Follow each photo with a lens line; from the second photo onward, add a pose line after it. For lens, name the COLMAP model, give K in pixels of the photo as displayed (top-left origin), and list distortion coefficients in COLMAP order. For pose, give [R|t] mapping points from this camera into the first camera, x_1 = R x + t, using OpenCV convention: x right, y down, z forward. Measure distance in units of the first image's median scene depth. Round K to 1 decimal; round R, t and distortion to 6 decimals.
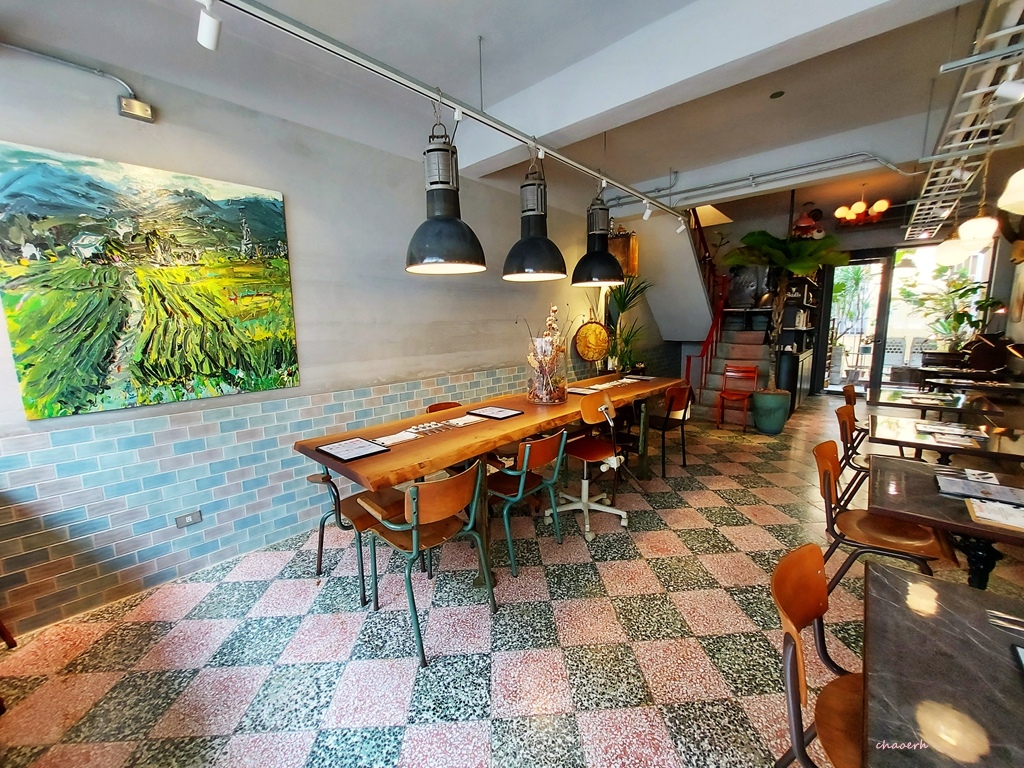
lens RADIAL K [[411.1, 0, 519.7], [0, 411.1, 386.2], [0, 0, 1]] dist [0.000115, -0.005726]
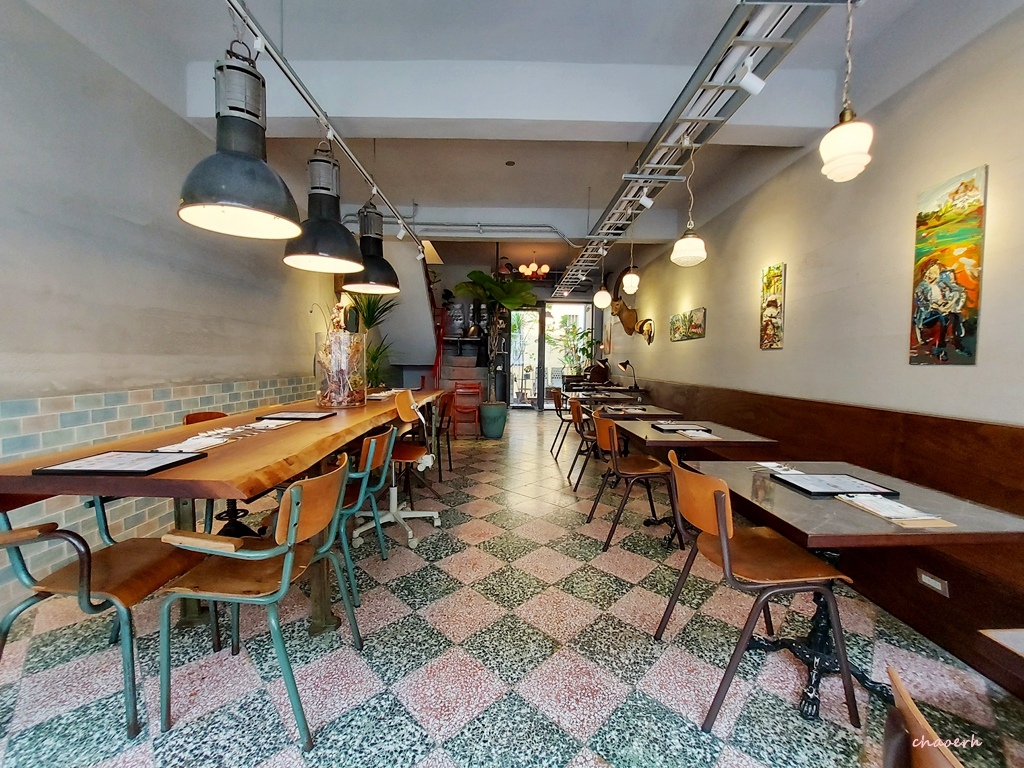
lens RADIAL K [[407.9, 0, 512.0], [0, 407.9, 384.0], [0, 0, 1]] dist [-0.000806, -0.006404]
pose [[0.744589, -0.010401, 0.667442, -0.278676], [0.078522, 0.994301, -0.072104, 0.091602], [-0.662889, 0.106097, 0.741163, 0.127314]]
